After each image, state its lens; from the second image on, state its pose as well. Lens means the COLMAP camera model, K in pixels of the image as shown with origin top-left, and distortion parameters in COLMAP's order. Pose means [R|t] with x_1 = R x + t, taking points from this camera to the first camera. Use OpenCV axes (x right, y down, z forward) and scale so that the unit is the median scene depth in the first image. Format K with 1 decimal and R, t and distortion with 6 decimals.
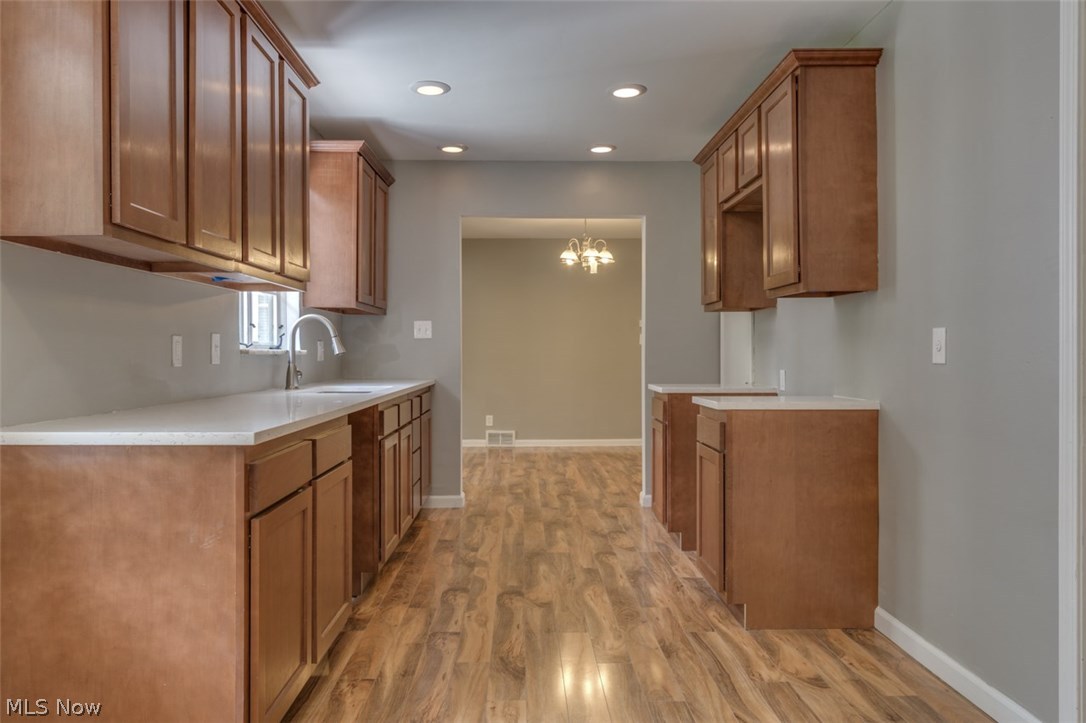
lens RADIAL K [[773.7, 0, 543.0], [0, 773.7, 361.5], [0, 0, 1]] dist [0.001363, 0.001251]
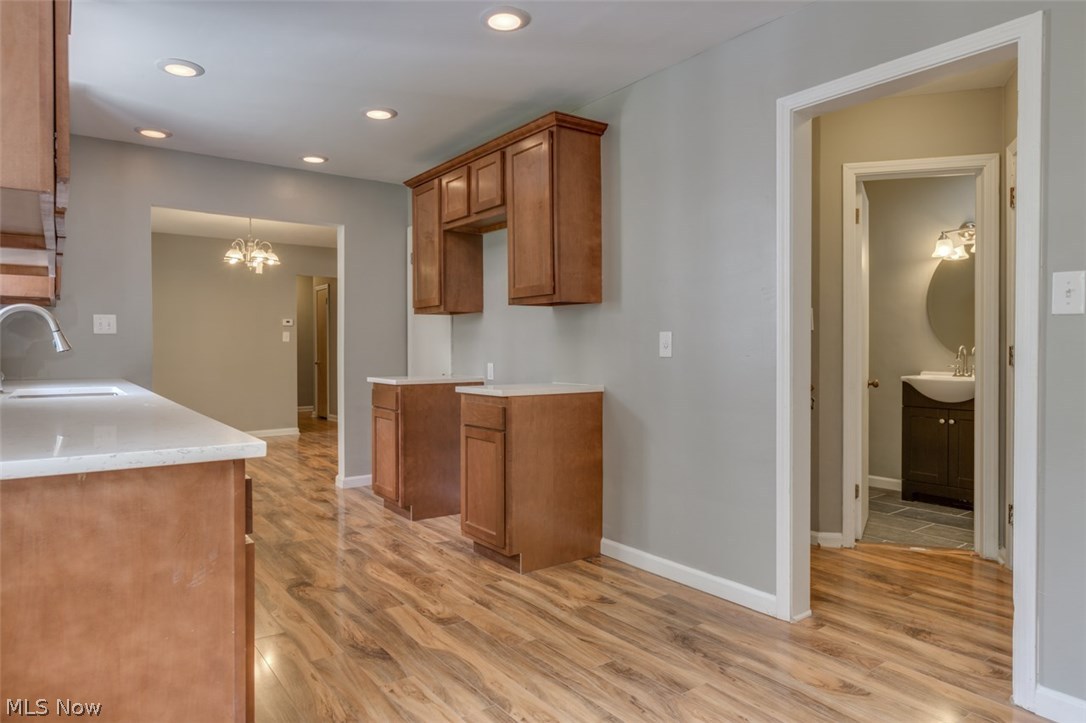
lens RADIAL K [[656.8, 0, 539.7], [0, 656.8, 357.3], [0, 0, 1]] dist [-0.001546, -0.001999]
pose [[0.822287, -0.007300, 0.569027, -0.306115], [0.006433, 0.999973, 0.003533, -0.002264], [-0.569037, 0.000755, 0.822312, 0.123153]]
